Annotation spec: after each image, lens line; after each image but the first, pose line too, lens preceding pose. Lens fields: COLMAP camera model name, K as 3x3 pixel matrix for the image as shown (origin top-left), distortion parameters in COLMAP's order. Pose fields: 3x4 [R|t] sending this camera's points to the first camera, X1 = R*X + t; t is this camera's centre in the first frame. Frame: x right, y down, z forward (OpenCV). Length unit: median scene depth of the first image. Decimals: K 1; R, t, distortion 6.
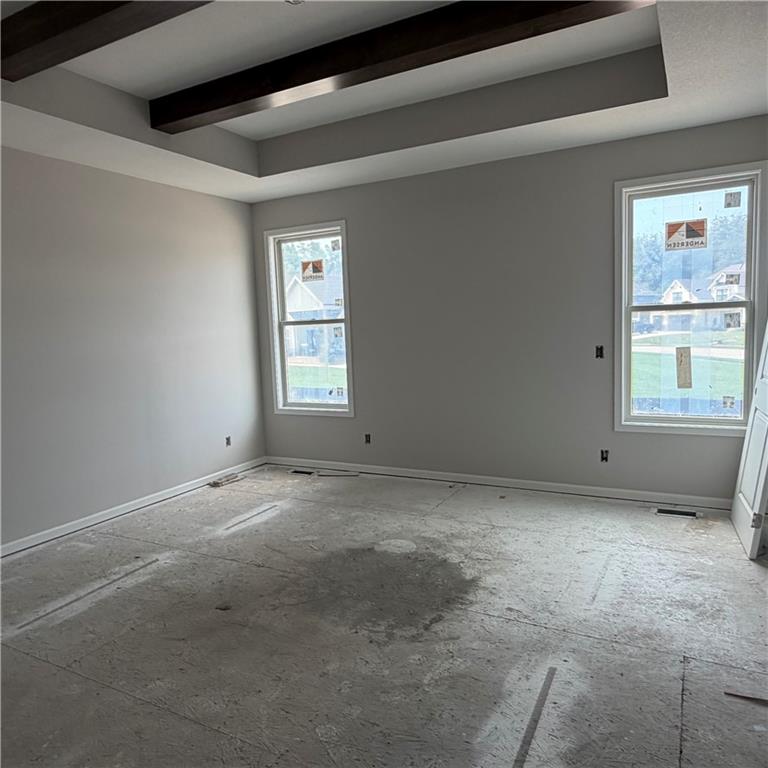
lens RADIAL K [[577.4, 0, 383.3], [0, 577.4, 384.0], [0, 0, 1]] dist [-0.000360, -0.000399]
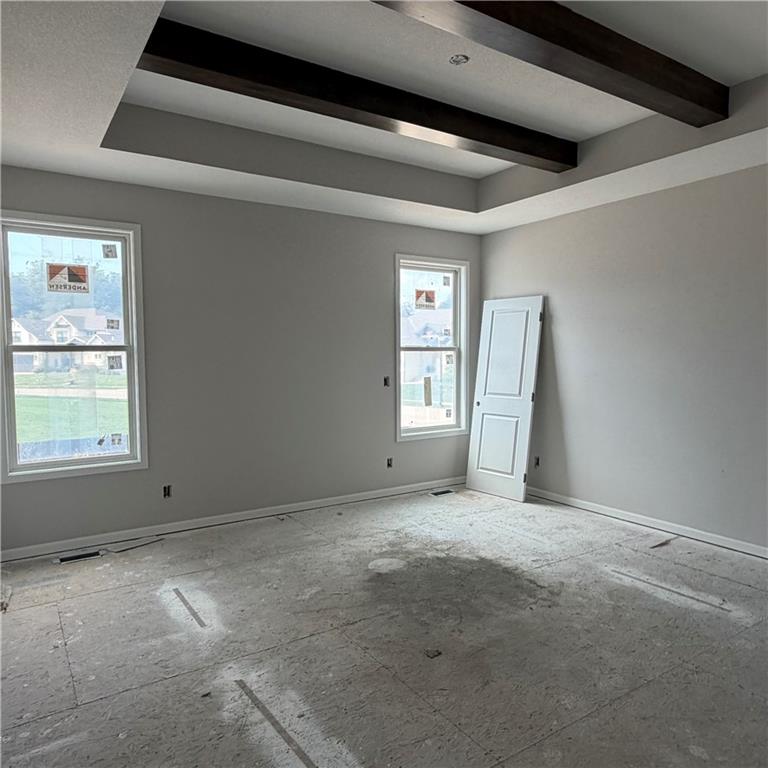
lens RADIAL K [[577.4, 0, 381.4], [0, 577.4, 382.2], [0, 0, 1]] dist [-0.000360, -0.000399]
pose [[0.473752, -0.008344, 0.880619, -0.827156], [0.076958, 0.996522, -0.031960, -0.014961], [-0.877290, 0.082912, 0.472746, 0.445714]]
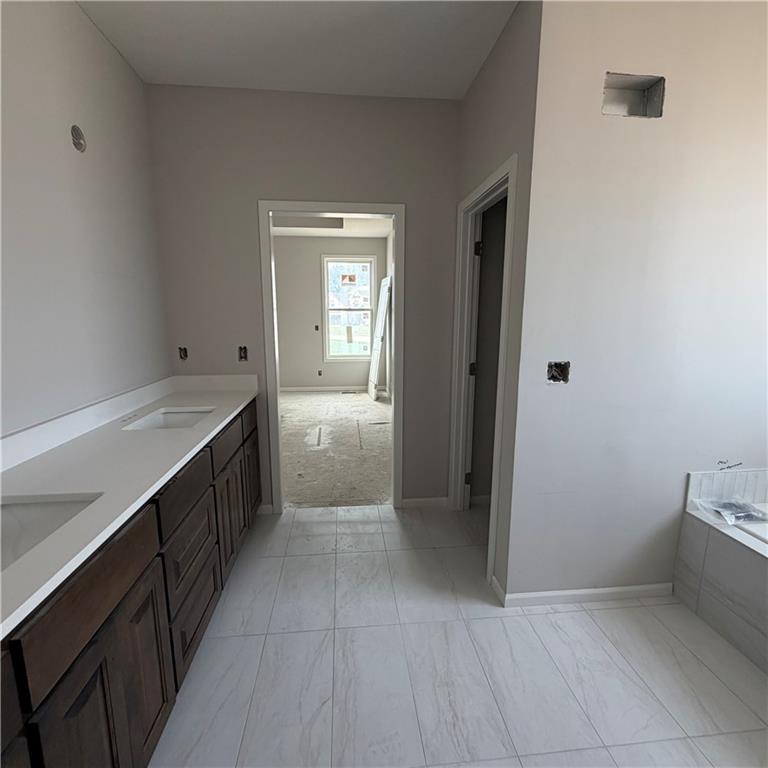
lens RADIAL K [[408.8, 0, 382.3], [0, 408.8, 386.1], [0, 0, 1]] dist [0.000297, -0.002827]
pose [[0.829267, -0.057208, 0.555917, -0.362258], [0.024731, 0.997529, 0.065762, 0.083092], [-0.558305, -0.040786, 0.828632, -0.559255]]
